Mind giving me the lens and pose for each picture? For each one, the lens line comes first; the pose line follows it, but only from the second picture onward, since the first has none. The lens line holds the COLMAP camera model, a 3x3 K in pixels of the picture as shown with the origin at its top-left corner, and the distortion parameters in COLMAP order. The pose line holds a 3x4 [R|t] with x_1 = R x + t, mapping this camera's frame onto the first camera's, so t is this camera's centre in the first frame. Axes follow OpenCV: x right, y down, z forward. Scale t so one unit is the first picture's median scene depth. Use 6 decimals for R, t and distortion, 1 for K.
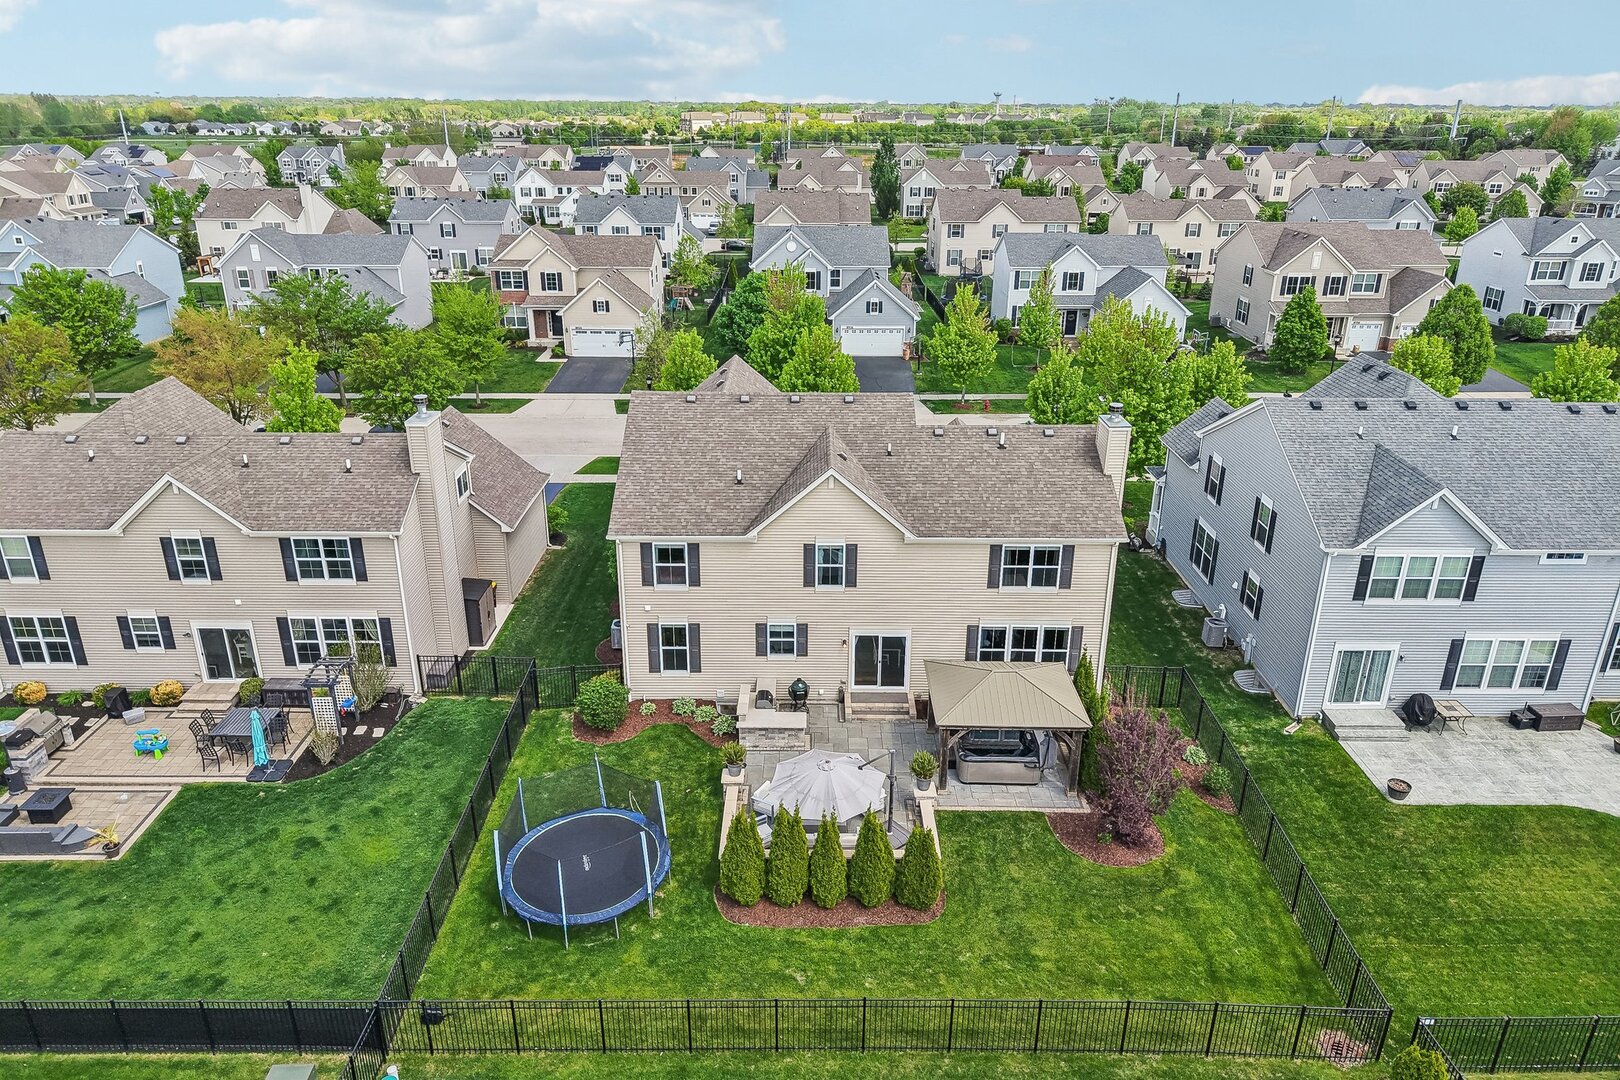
lens RADIAL K [[1084.6, 0, 815.1], [0, 1084.6, 534.1], [0, 0, 1]] dist [0.022503, -0.023164]
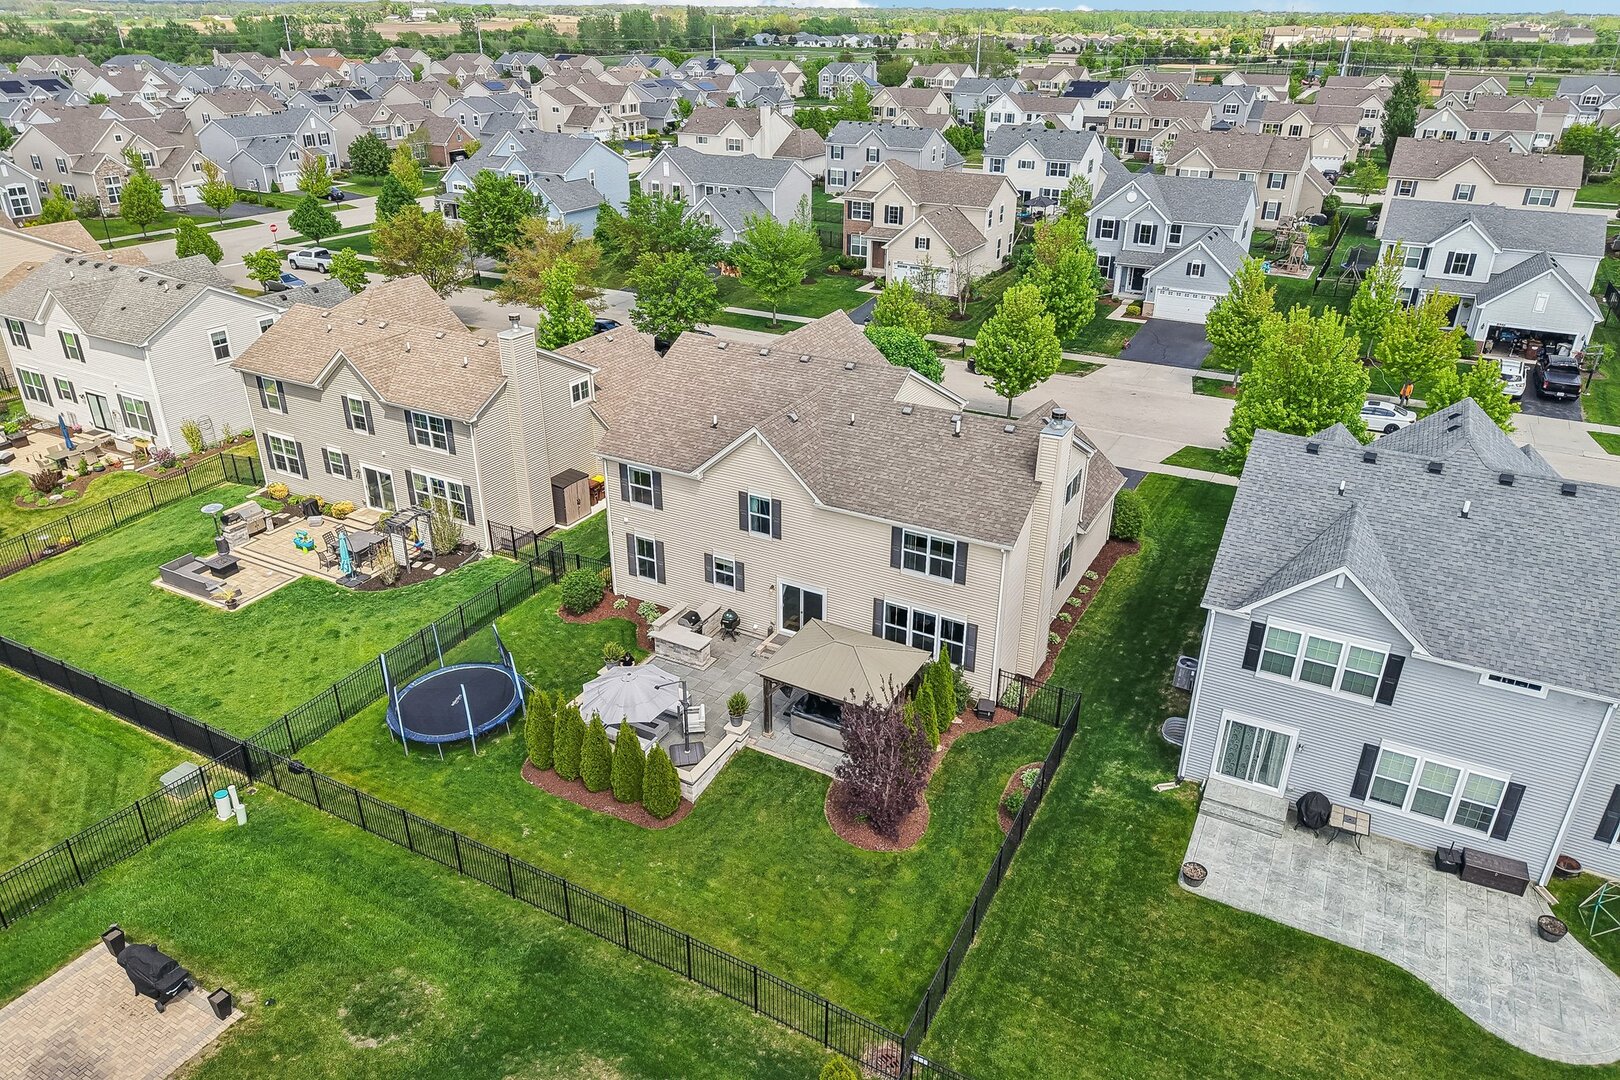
lens RADIAL K [[1084.6, 0, 815.6], [0, 1084.6, 544.2], [0, 0, 1]] dist [0.022503, -0.023164]
pose [[0.878424, 0.211287, -0.428636, 0.526654], [-0.177636, 0.977047, 0.117576, -0.078895], [0.443640, -0.027141, 0.895794, 0.042603]]
